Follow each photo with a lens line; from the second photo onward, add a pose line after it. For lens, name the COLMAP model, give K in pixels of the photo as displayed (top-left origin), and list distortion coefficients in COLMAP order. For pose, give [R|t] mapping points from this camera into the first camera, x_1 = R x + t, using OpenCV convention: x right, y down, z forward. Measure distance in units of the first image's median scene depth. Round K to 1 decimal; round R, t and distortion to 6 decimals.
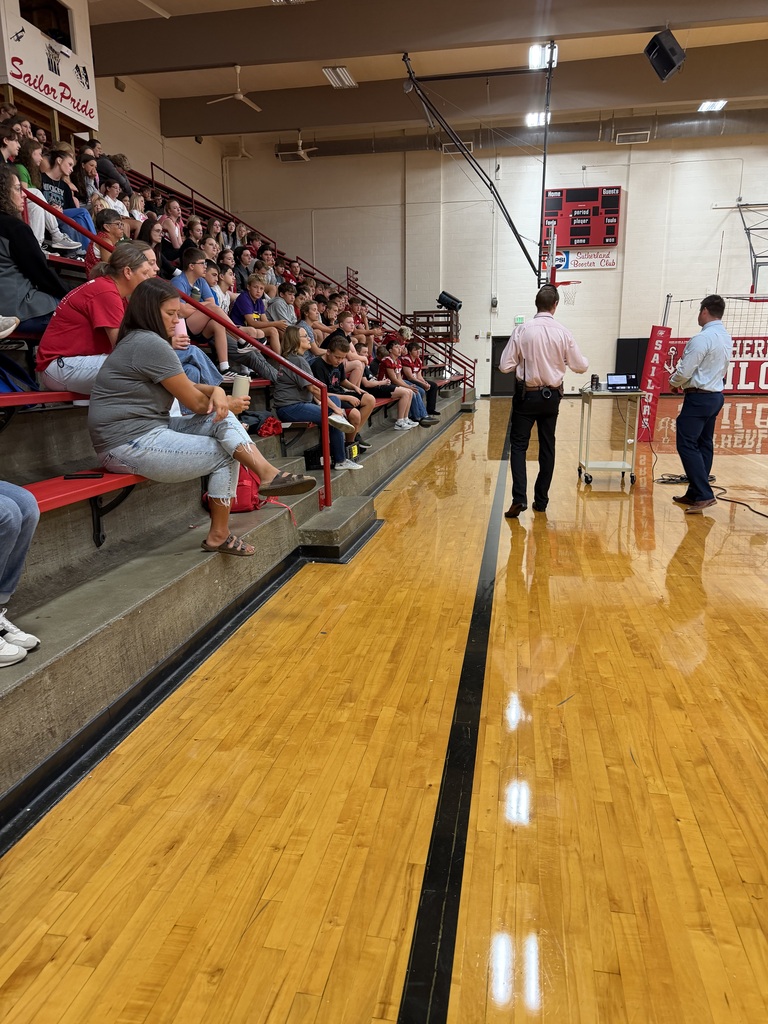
lens RADIAL K [[733.4, 0, 384.0], [0, 733.4, 512.0], [0, 0, 1]] dist [0.037887, -0.036237]
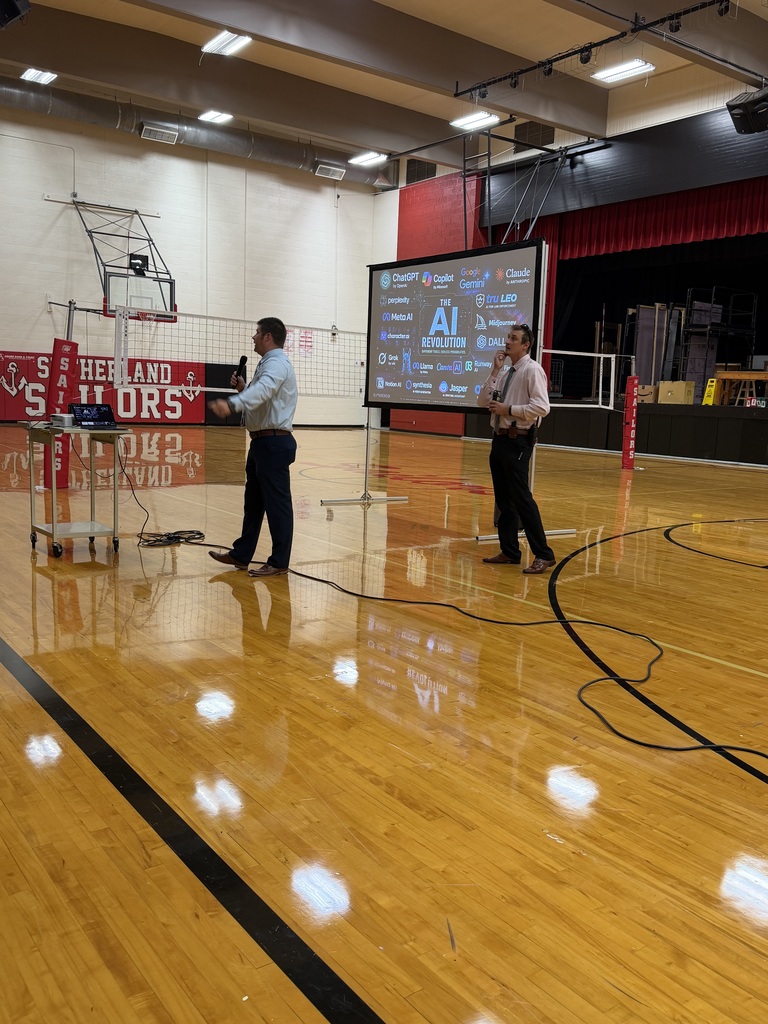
lens RADIAL K [[880.1, 0, 384.0], [0, 880.1, 512.0], [0, 0, 1]] dist [0.086893, -0.134833]
pose [[0.681073, -0.070453, 0.728818, -0.055439], [0.108305, 0.994105, -0.005112, -0.018794], [-0.724161, 0.082416, 0.684688, 0.080556]]
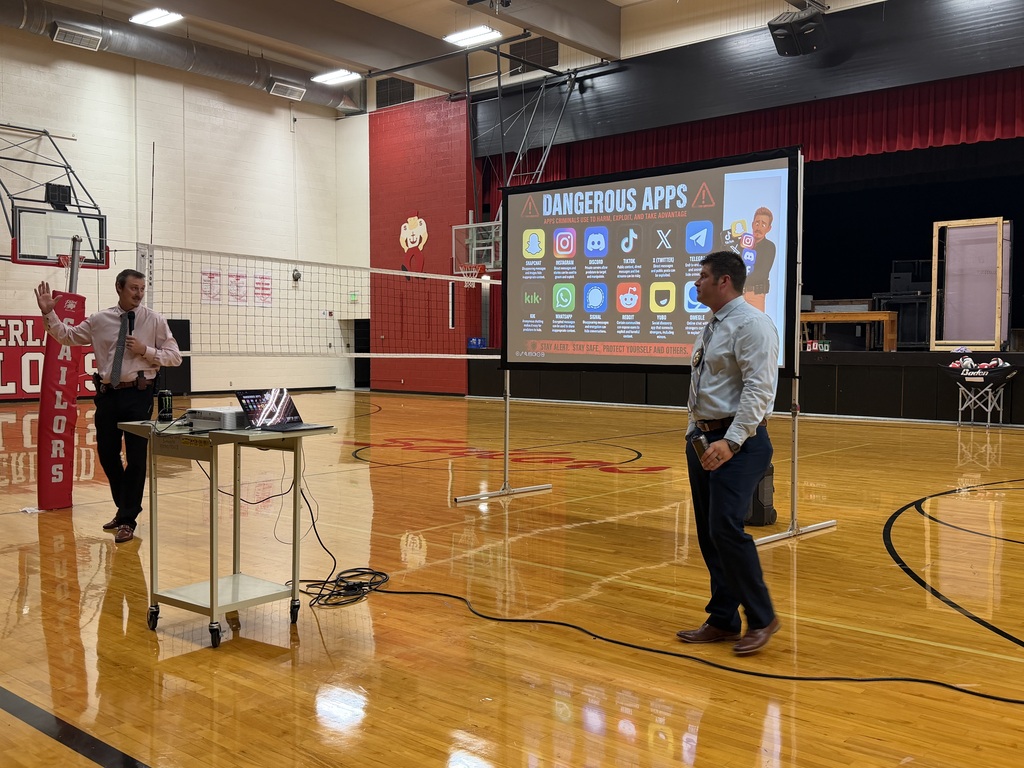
lens RADIAL K [[973.1, 0, 512.0], [0, 973.1, 384.0], [0, 0, 1]] dist [0.196179, -0.377691]
pose [[0.499415, -0.029180, 0.865871, -0.057554], [0.169858, 0.983334, -0.064832, -0.051722], [-0.849549, 0.179453, 0.496048, 0.230057]]
